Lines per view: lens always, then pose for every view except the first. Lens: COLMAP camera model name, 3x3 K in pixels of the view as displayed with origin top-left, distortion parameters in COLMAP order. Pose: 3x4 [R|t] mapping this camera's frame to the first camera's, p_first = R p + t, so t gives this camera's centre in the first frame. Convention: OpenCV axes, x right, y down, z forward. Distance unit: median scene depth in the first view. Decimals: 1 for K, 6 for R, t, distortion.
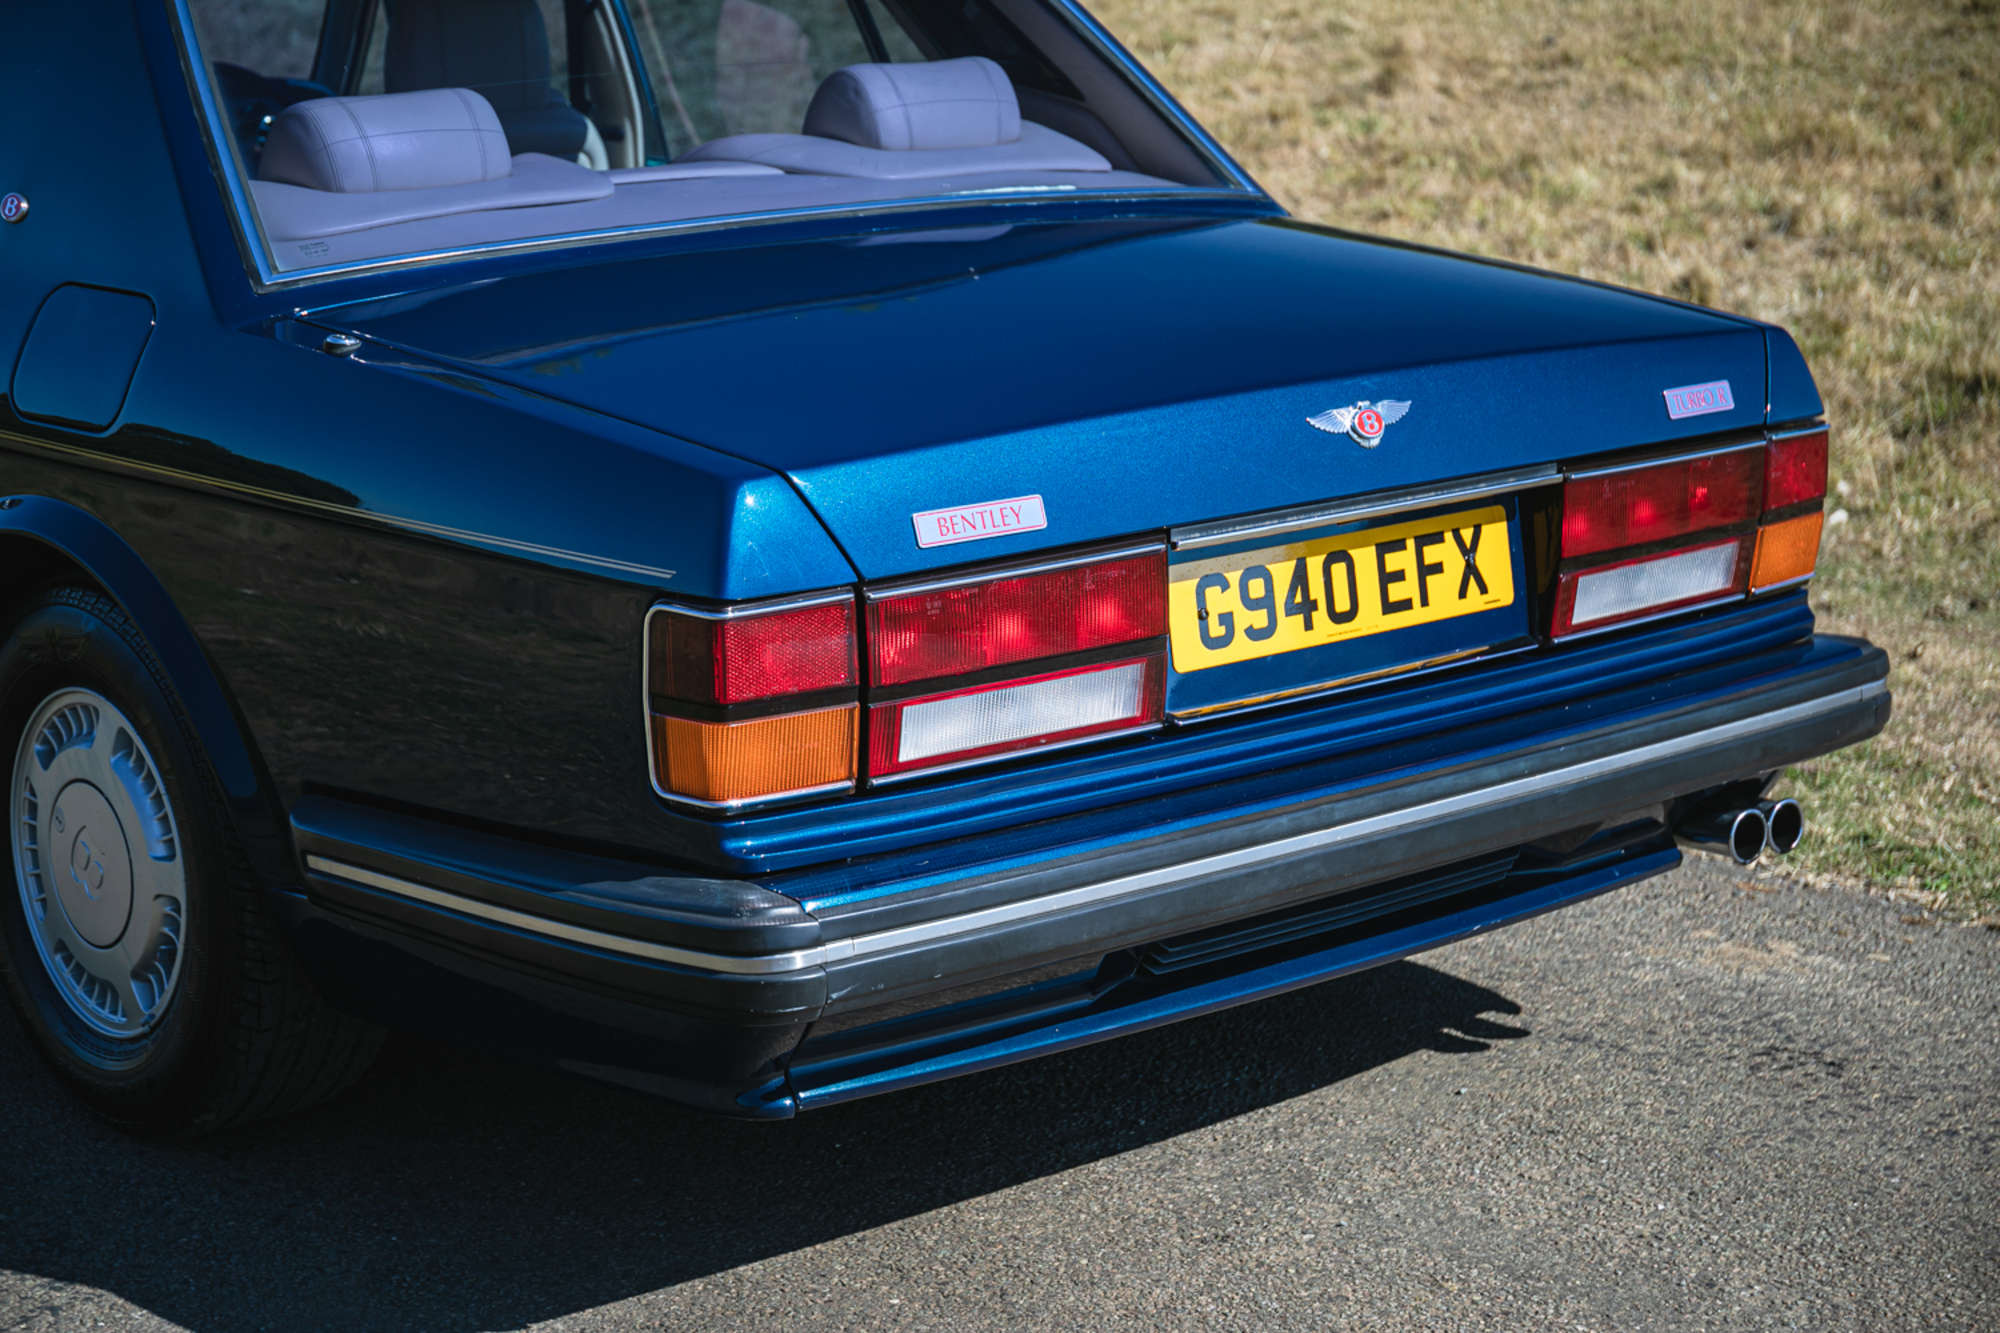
lens RADIAL K [[3735.3, 0, 1005.7], [0, 3735.3, 671.7], [0, 0, 1]] dist [0.064602, 0.000000]
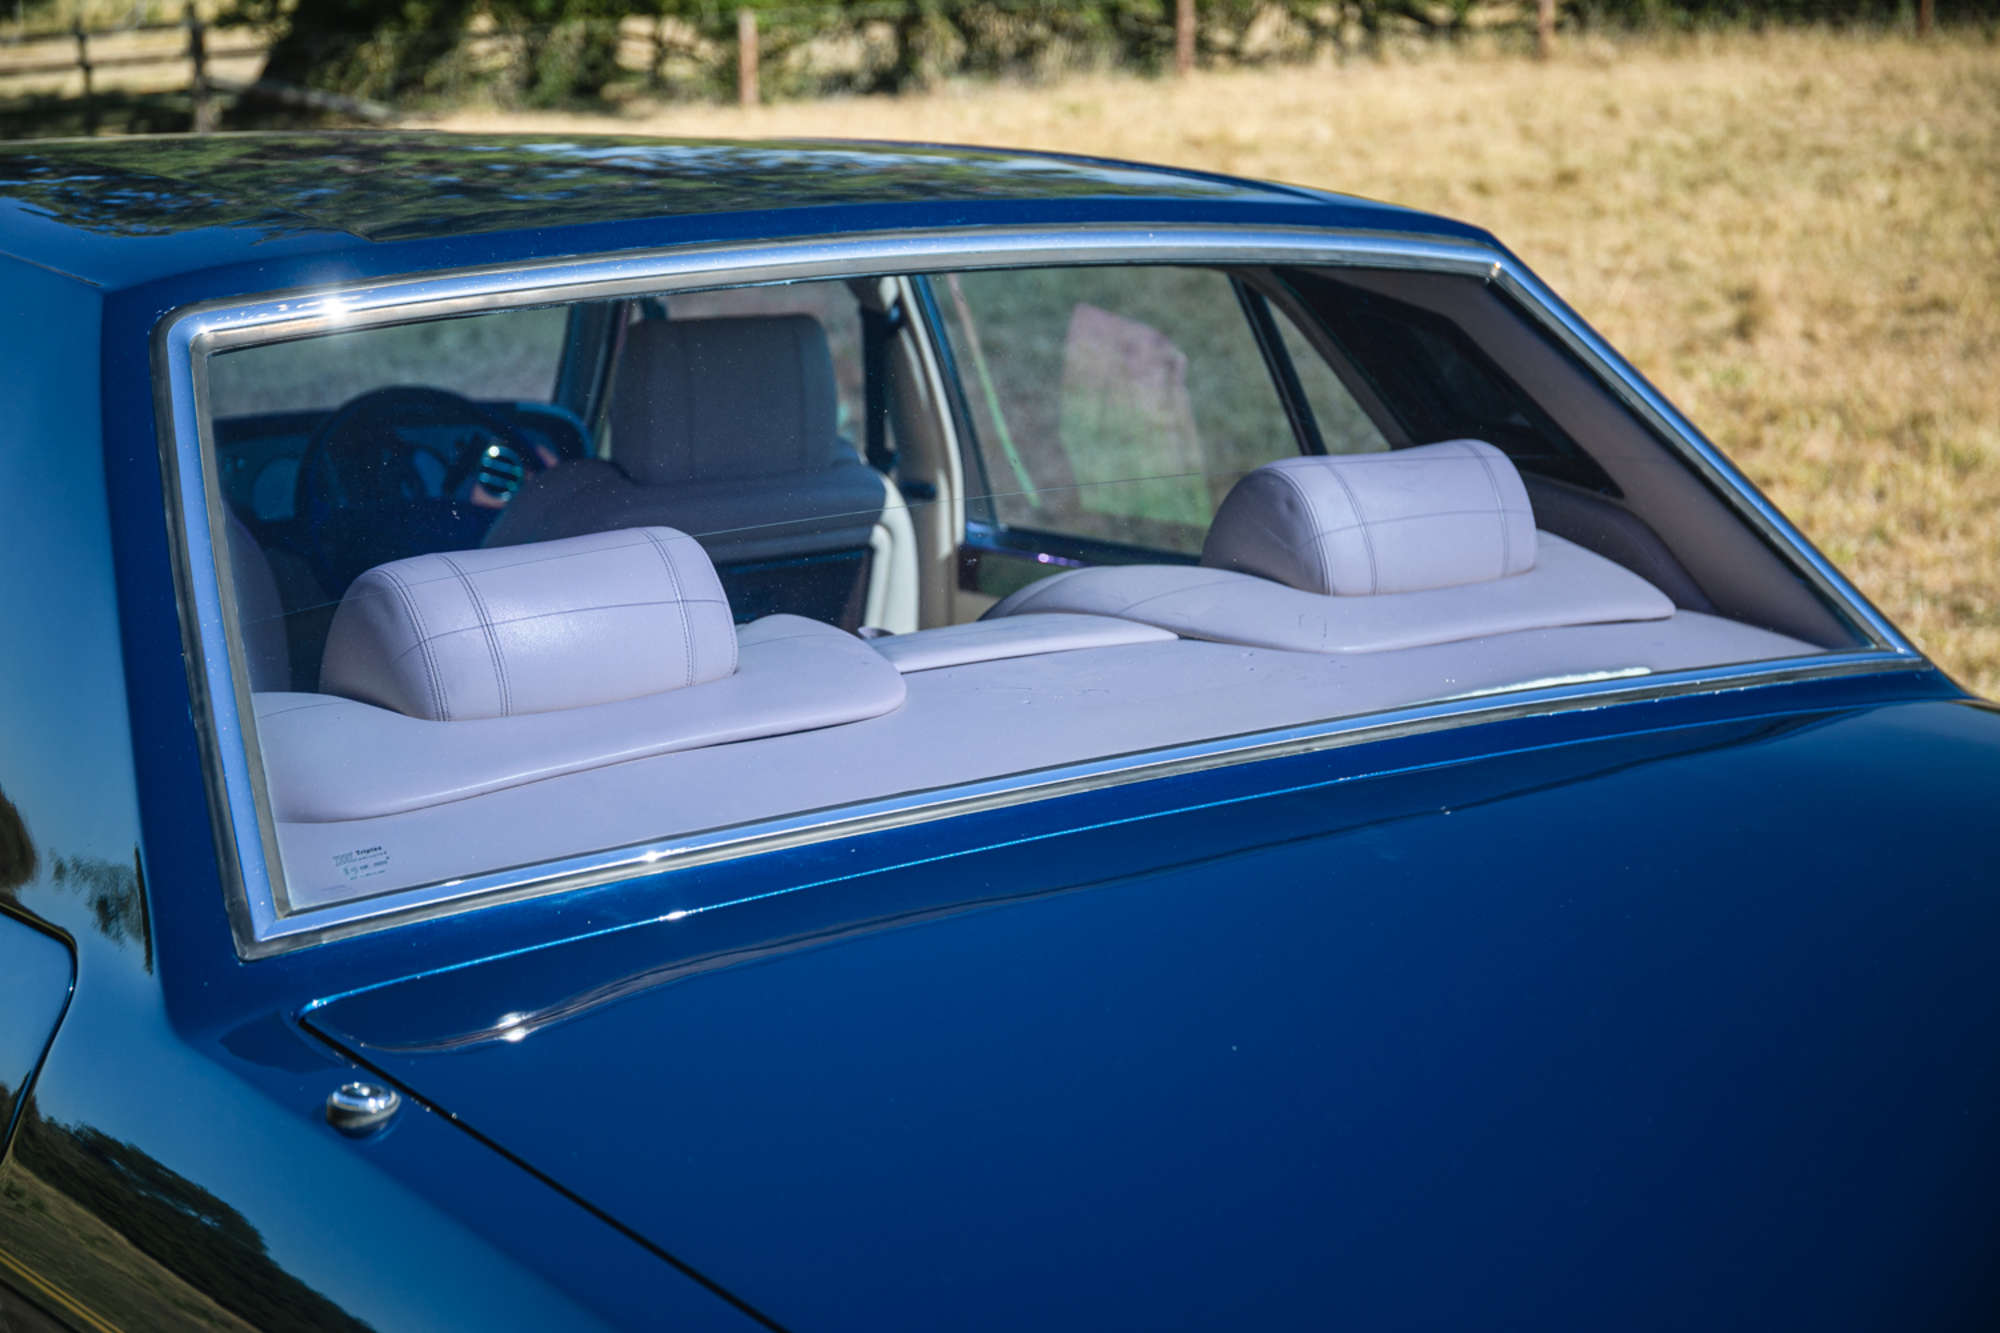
lens RADIAL K [[3340.7, 0, 994.0], [0, 3340.7, 666.9], [0, 0, 1]] dist [0.054023, 0.000000]
pose [[0.995945, 0.012041, -0.089154, -0.014202], [-0.015798, 0.999011, -0.041551, -0.037366], [0.088565, 0.042791, 0.995151, 0.155754]]
